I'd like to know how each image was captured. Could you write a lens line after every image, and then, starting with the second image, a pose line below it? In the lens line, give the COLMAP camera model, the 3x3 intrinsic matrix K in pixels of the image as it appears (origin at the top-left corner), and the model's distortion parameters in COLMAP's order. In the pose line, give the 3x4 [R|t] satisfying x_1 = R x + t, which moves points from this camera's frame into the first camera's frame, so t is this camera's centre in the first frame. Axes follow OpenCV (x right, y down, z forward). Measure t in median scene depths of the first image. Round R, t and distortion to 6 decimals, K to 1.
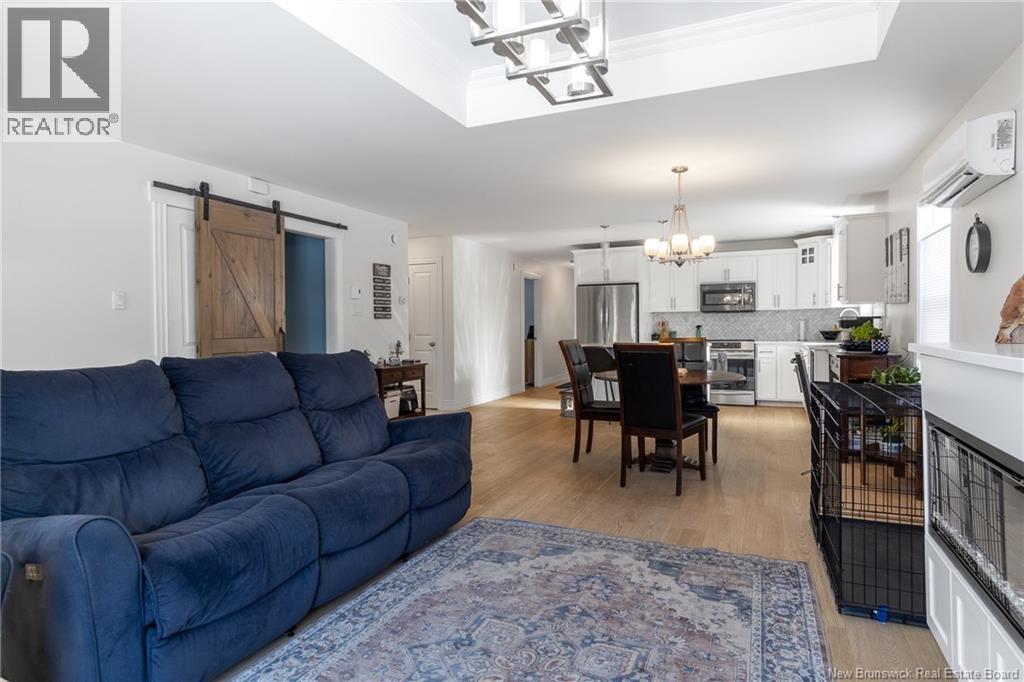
lens RADIAL K [[572.8, 0, 508.3], [0, 572.8, 330.8], [0, 0, 1]] dist [0.000858, -0.000118]
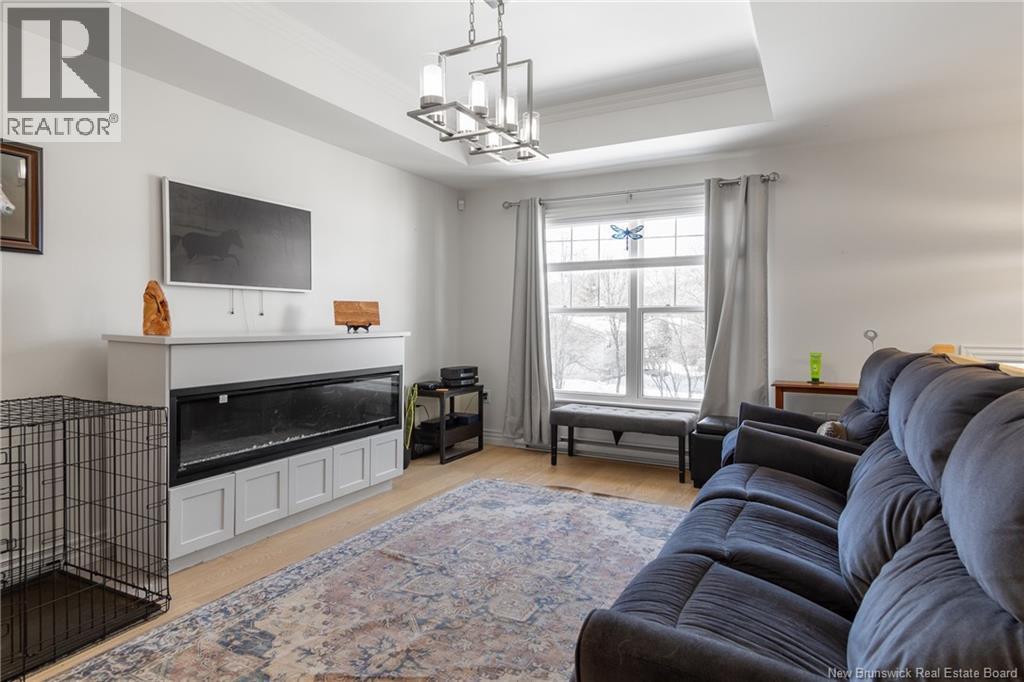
lens RADIAL K [[572.8, 0, 508.3], [0, 572.8, 330.8], [0, 0, 1]] dist [0.000858, -0.000118]
pose [[-0.997667, 0.002960, 0.068211, -0.077173], [0.004528, 0.999729, 0.022836, -0.010034], [-0.068125, 0.023092, -0.997410, 1.929394]]
